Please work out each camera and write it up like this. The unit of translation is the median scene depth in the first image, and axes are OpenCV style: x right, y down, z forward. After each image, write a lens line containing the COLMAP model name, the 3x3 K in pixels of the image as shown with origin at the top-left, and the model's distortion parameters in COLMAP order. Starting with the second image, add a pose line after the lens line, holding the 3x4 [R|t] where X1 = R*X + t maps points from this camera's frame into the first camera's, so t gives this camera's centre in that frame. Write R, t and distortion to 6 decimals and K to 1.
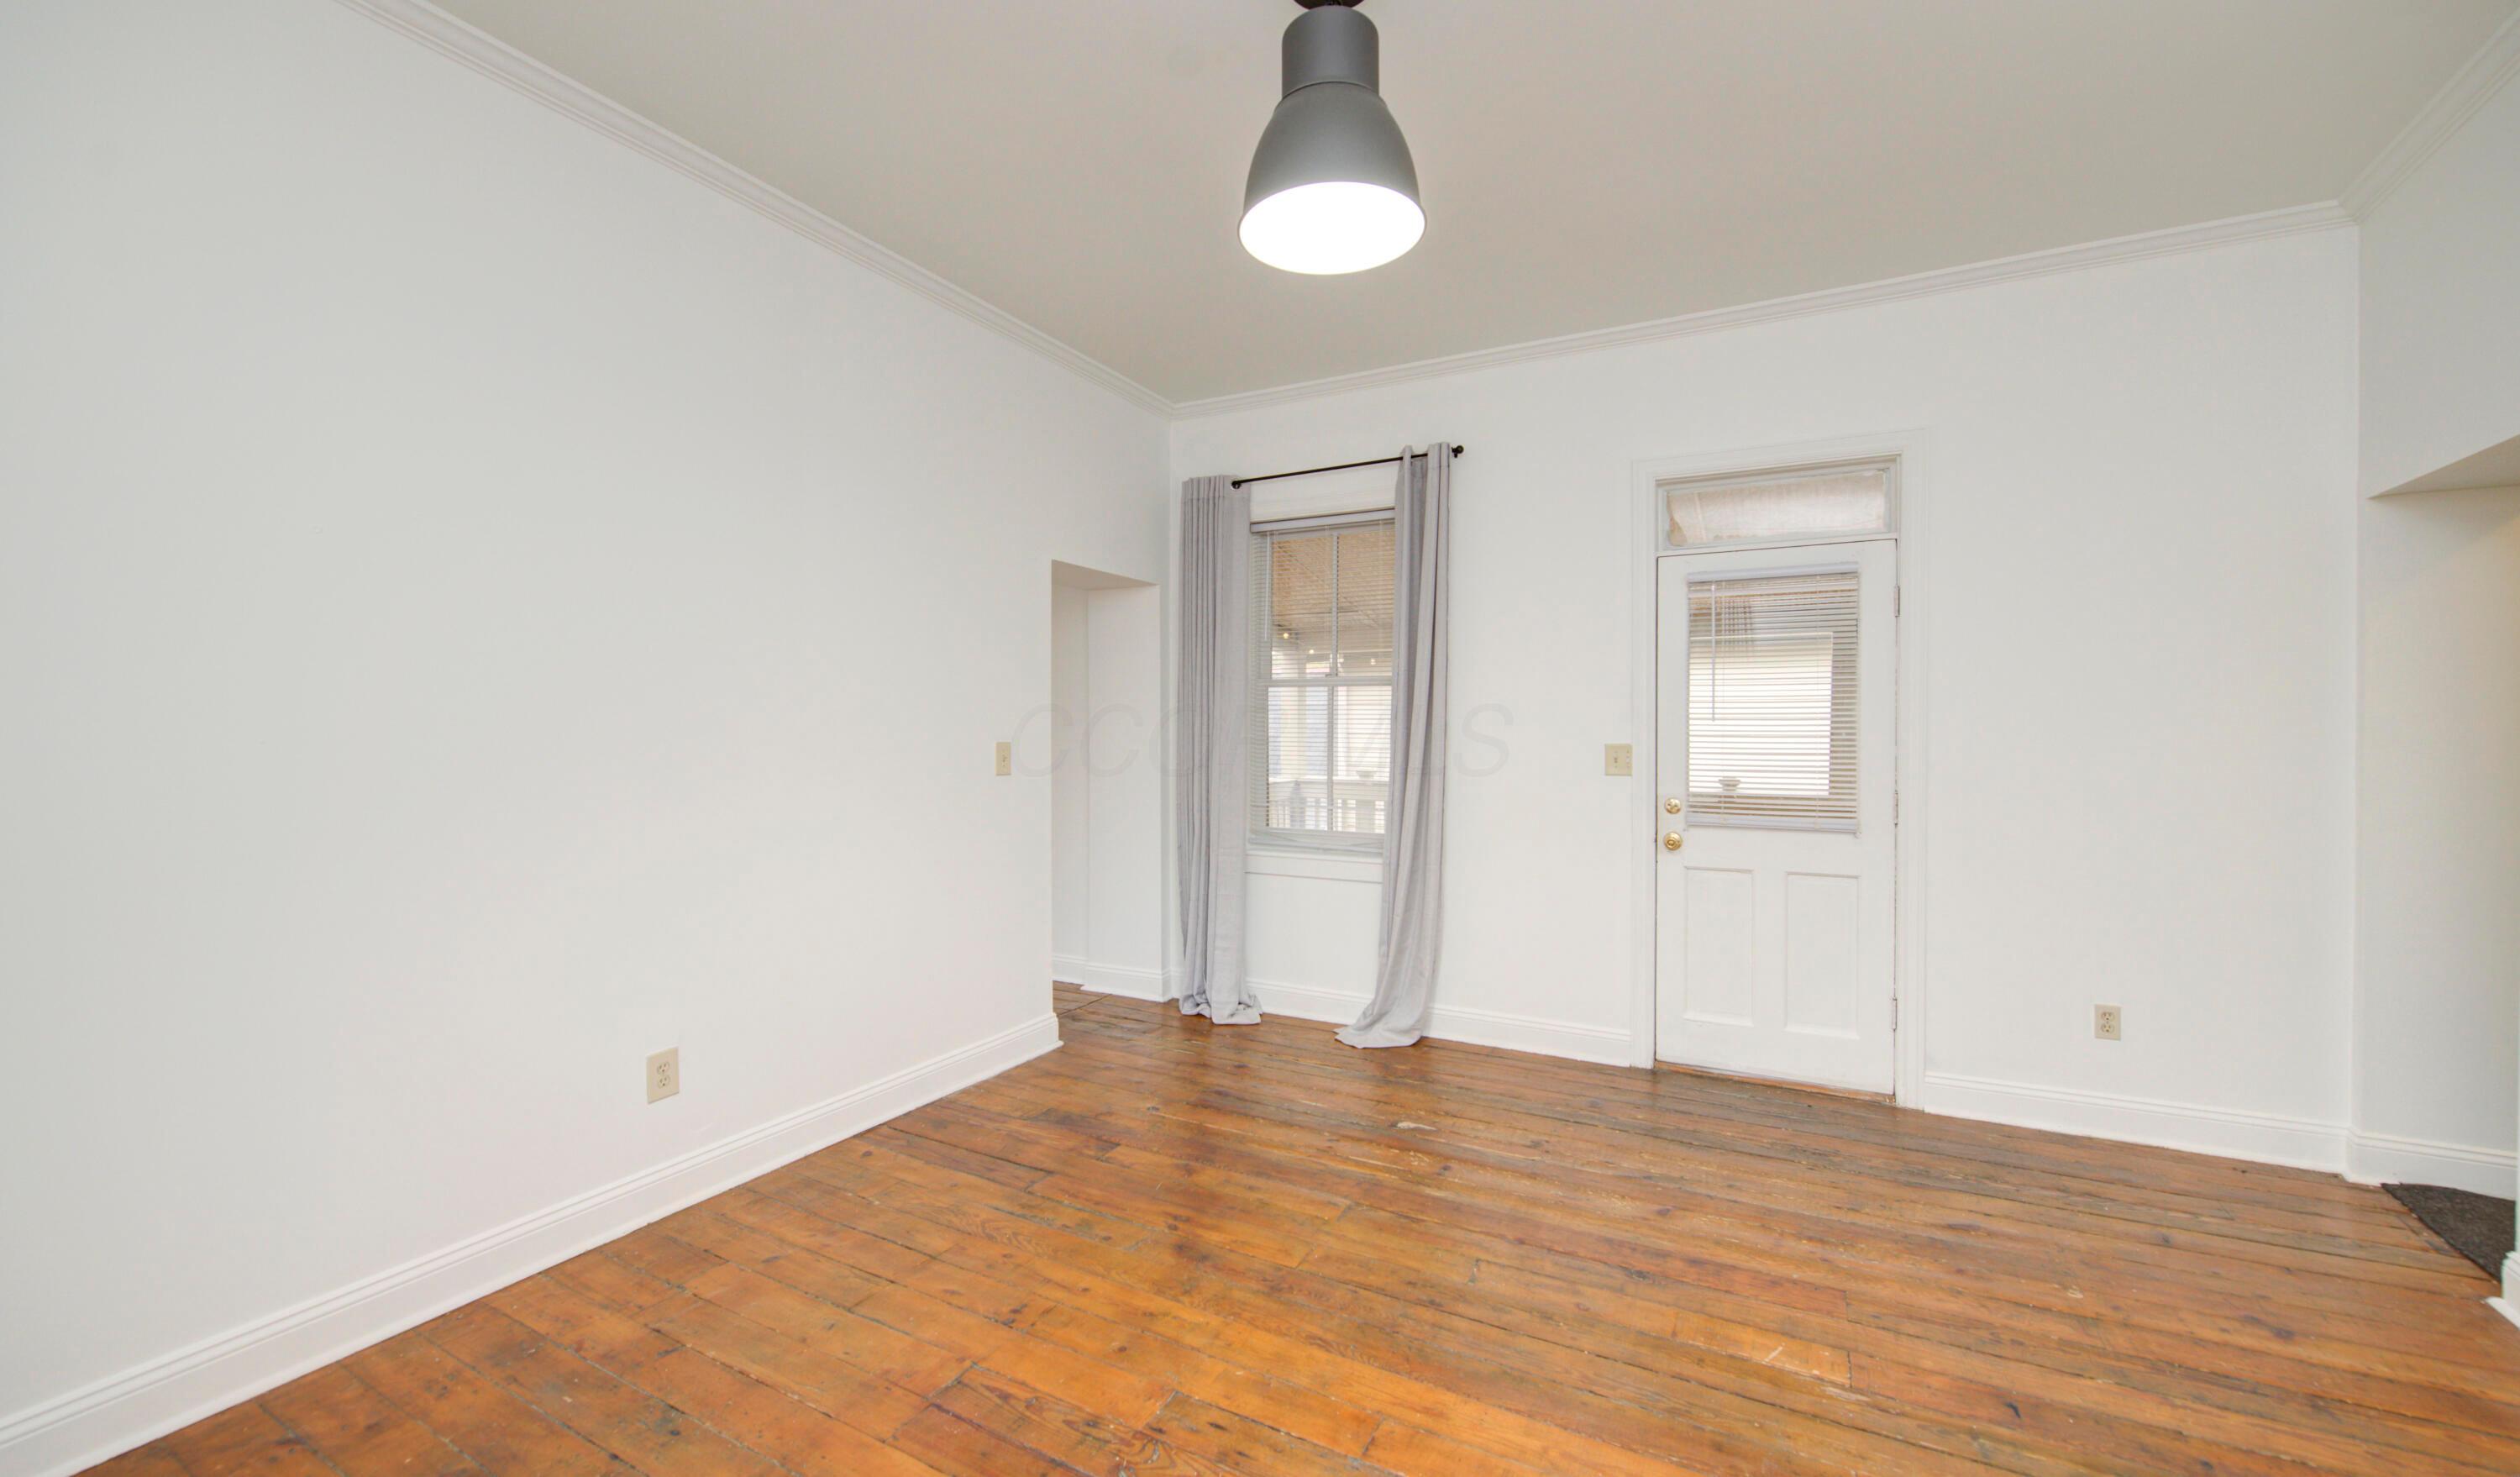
lens RADIAL K [[995.2, 0, 1260.0], [0, 995.2, 738.5], [0, 0, 1]] dist [-0.000082, -0.000162]
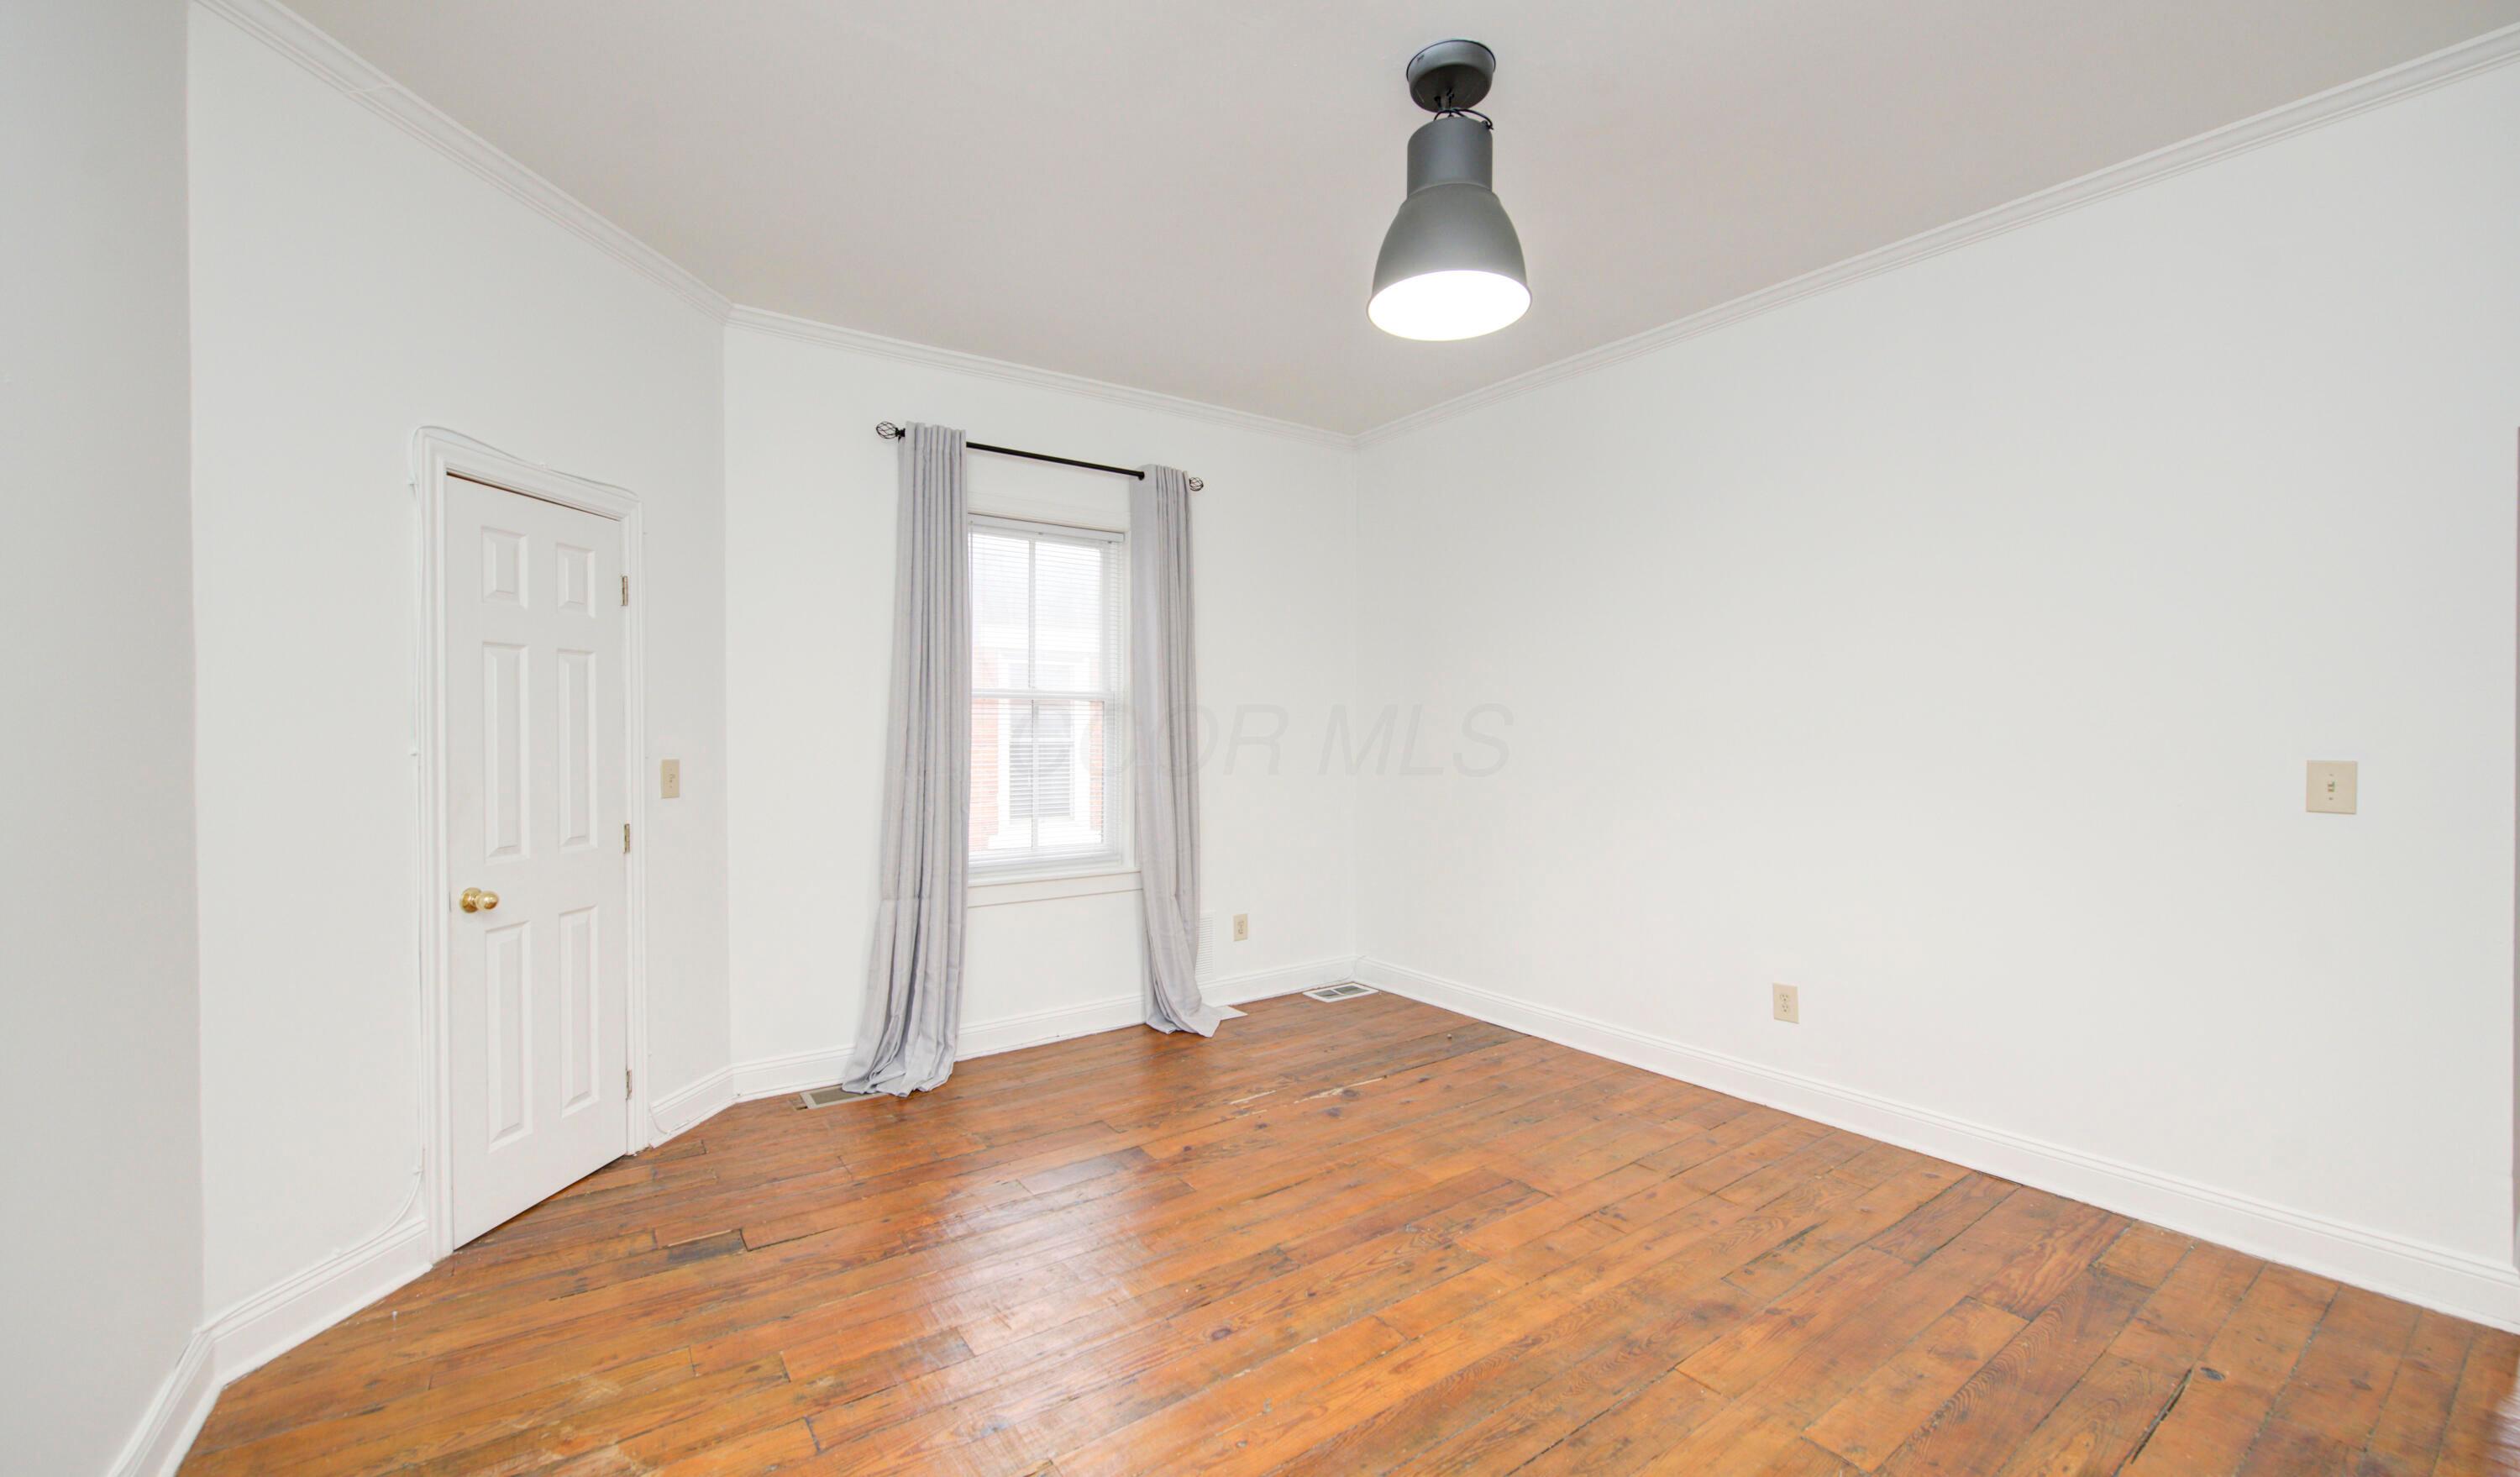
lens RADIAL K [[1004.5, 0, 1265.7], [0, 1004.5, 719.2], [0, 0, 1]] dist [-0.001447, -0.000477]
pose [[-0.443596, -0.016285, -0.896079, 0.795432], [-0.010886, 0.999859, -0.012782, -0.007975], [0.896161, 0.004085, -0.443711, 0.872179]]
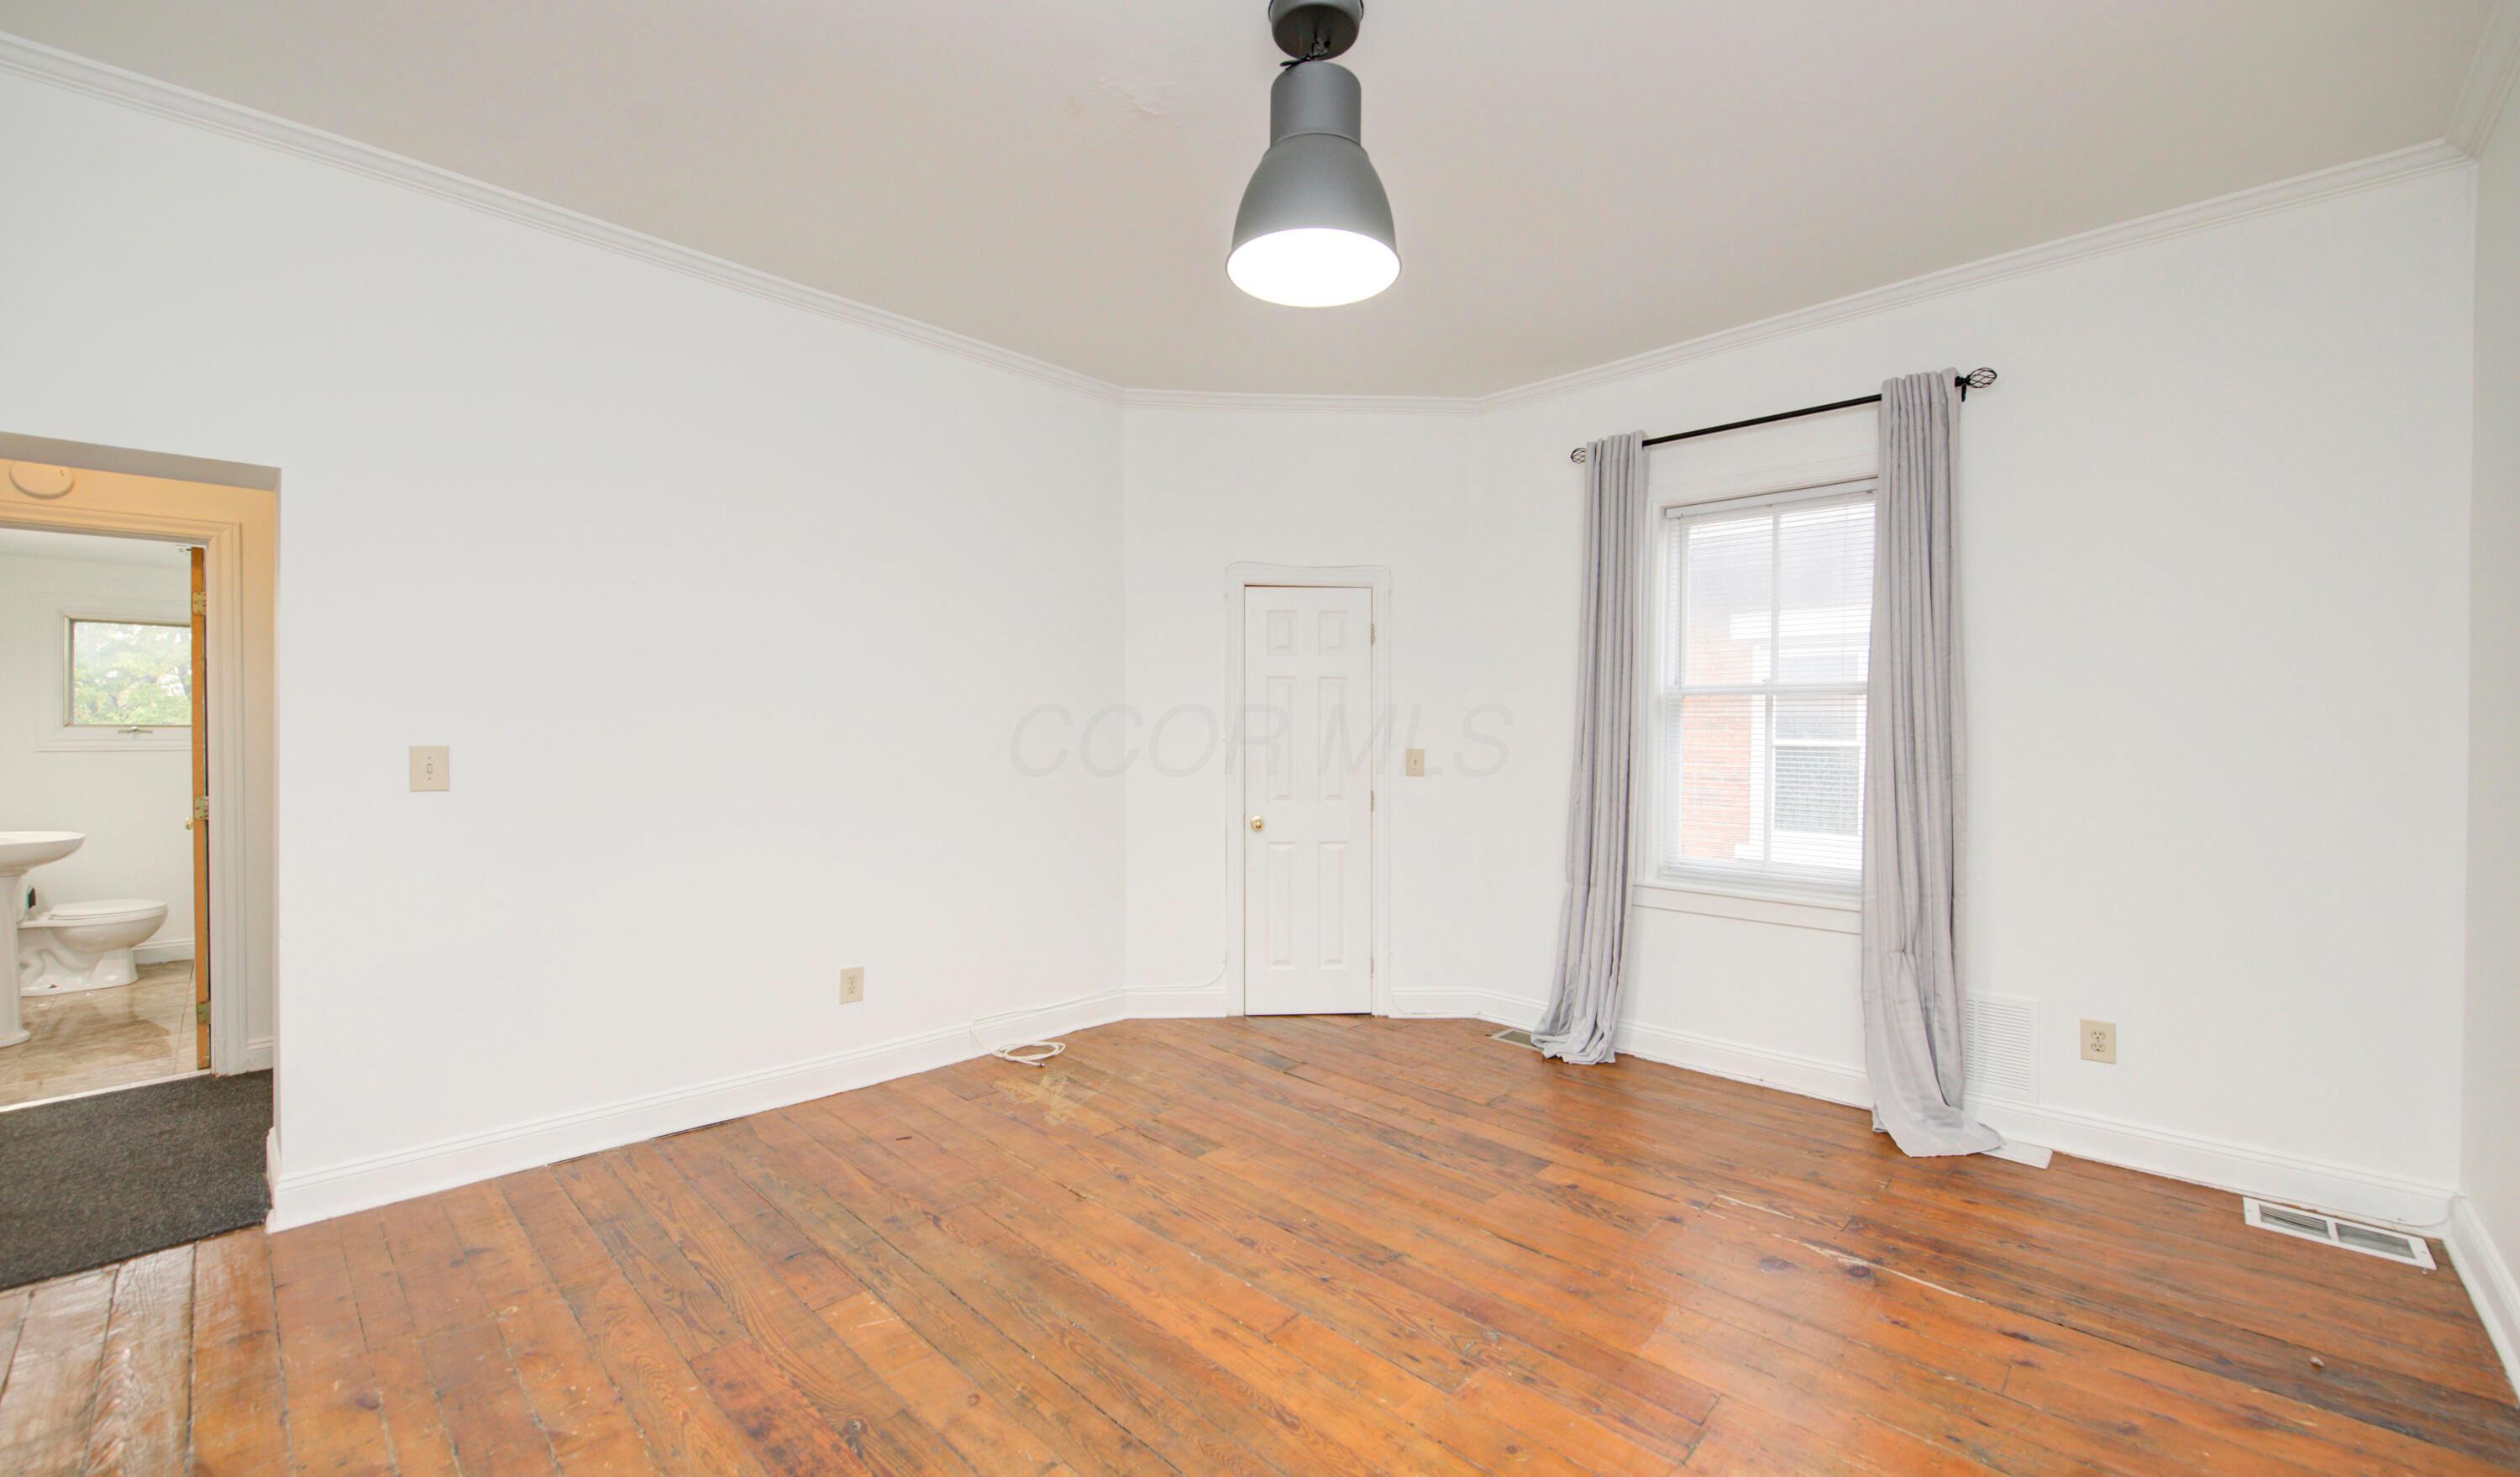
lens RADIAL K [[995.2, 0, 1260.0], [0, 995.2, 738.5], [0, 0, 1]] dist [-0.000082, -0.000162]
pose [[-0.962142, -0.013385, 0.272220, -0.110338], [-0.007569, 0.999720, 0.022405, -0.020653], [-0.272444, 0.019497, -0.961974, 1.340660]]
